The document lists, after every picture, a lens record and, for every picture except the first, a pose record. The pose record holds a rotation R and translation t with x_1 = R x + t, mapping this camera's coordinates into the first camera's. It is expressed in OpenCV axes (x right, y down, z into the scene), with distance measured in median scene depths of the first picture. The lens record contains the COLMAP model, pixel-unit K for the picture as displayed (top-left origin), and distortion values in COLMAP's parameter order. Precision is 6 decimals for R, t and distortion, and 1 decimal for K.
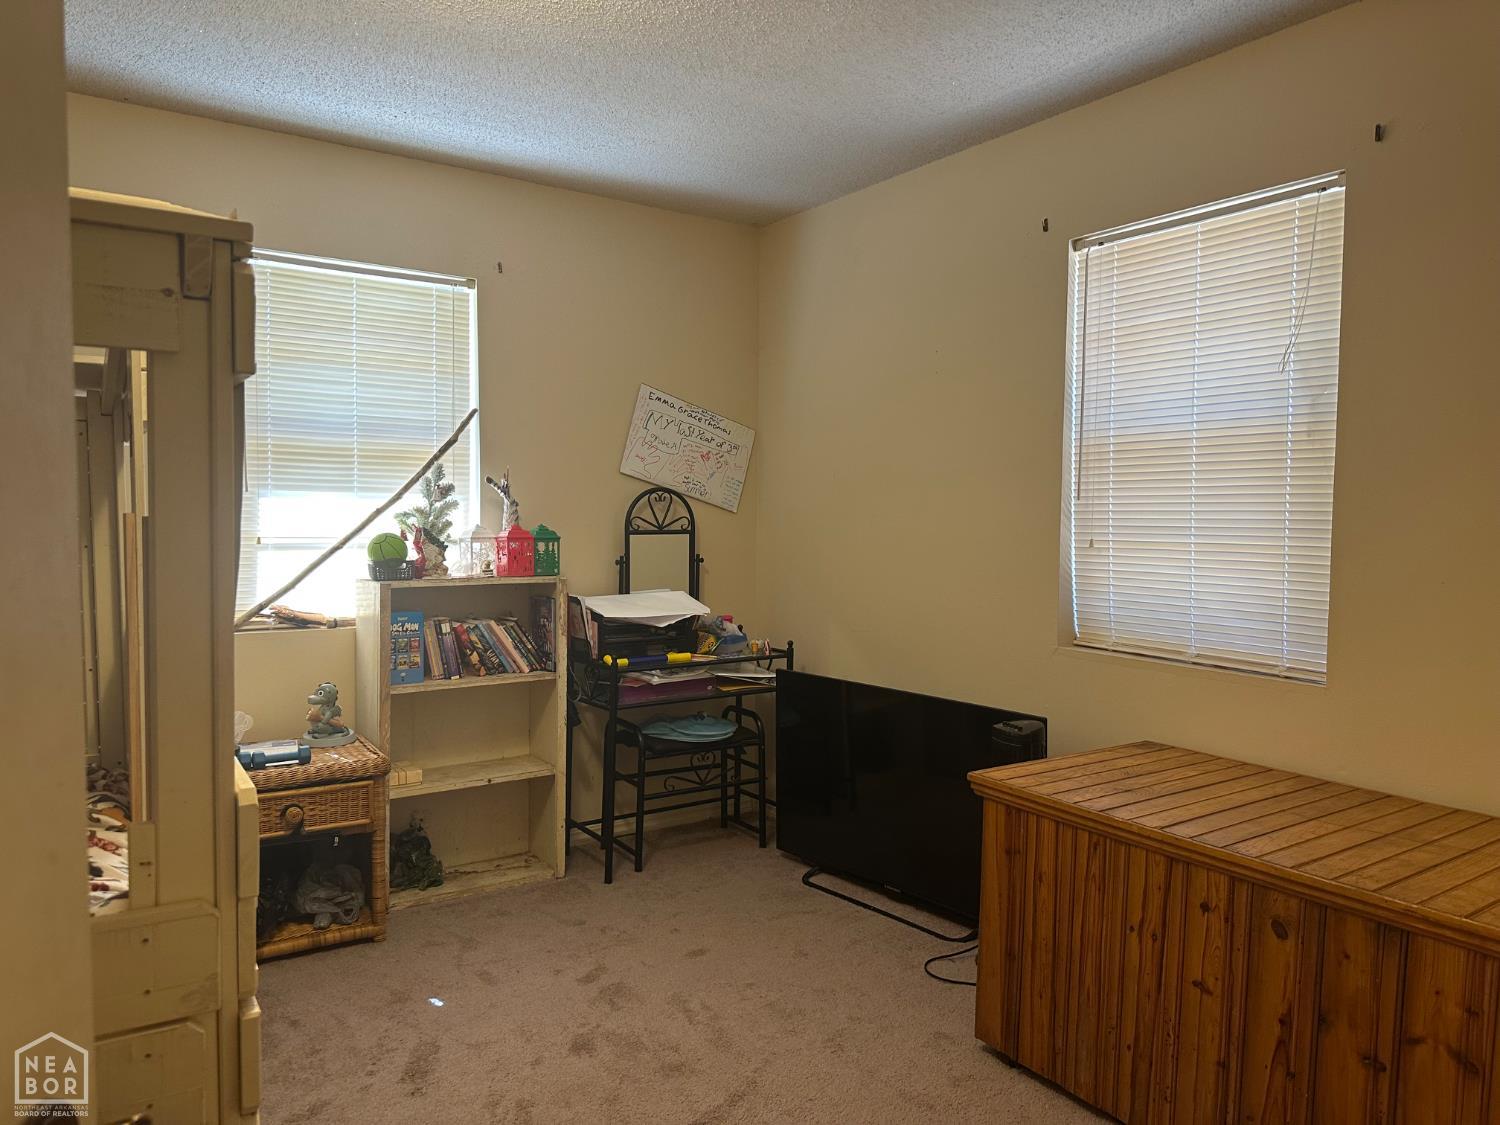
lens RADIAL K [[1057.0, 0, 754.7], [0, 1057.0, 556.9], [0, 0, 1]] dist [0.058046, -0.107619]
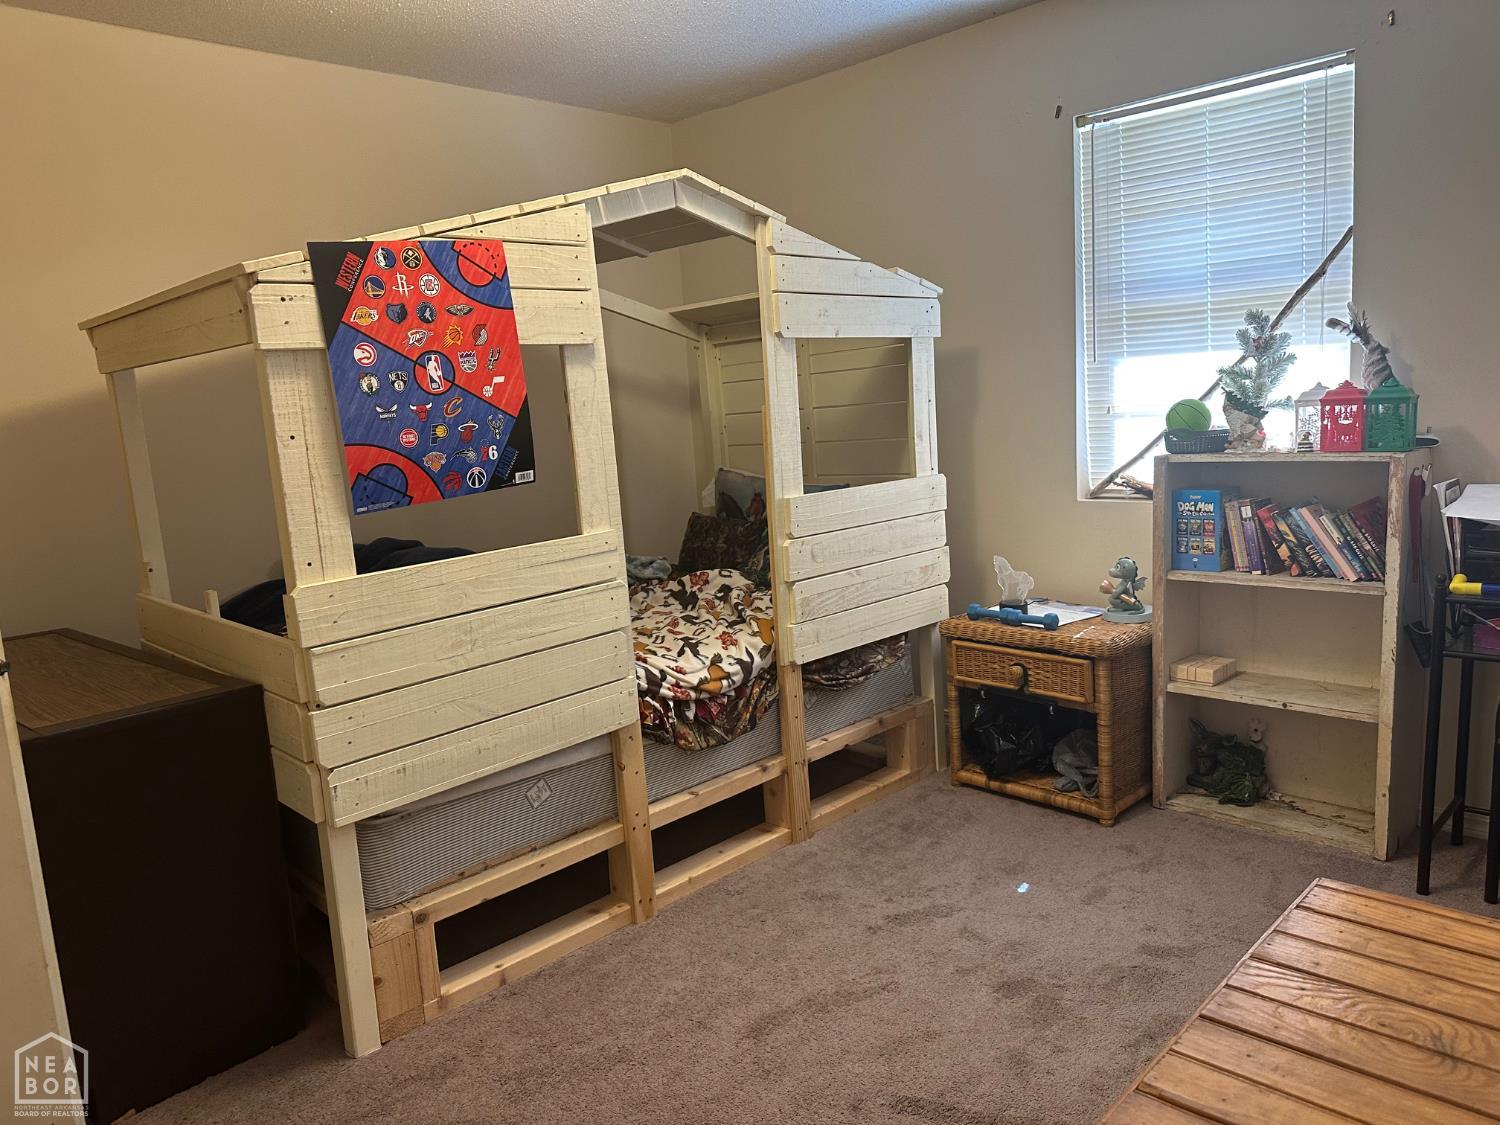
lens RADIAL K [[1057.0, 0, 754.7], [0, 1057.0, 556.9], [0, 0, 1]] dist [0.058046, -0.107619]
pose [[0.178466, 0.125197, -0.975949, 0.457335], [0.021705, 0.991130, 0.131113, -0.015970], [0.983707, -0.044583, 0.174165, 0.470180]]
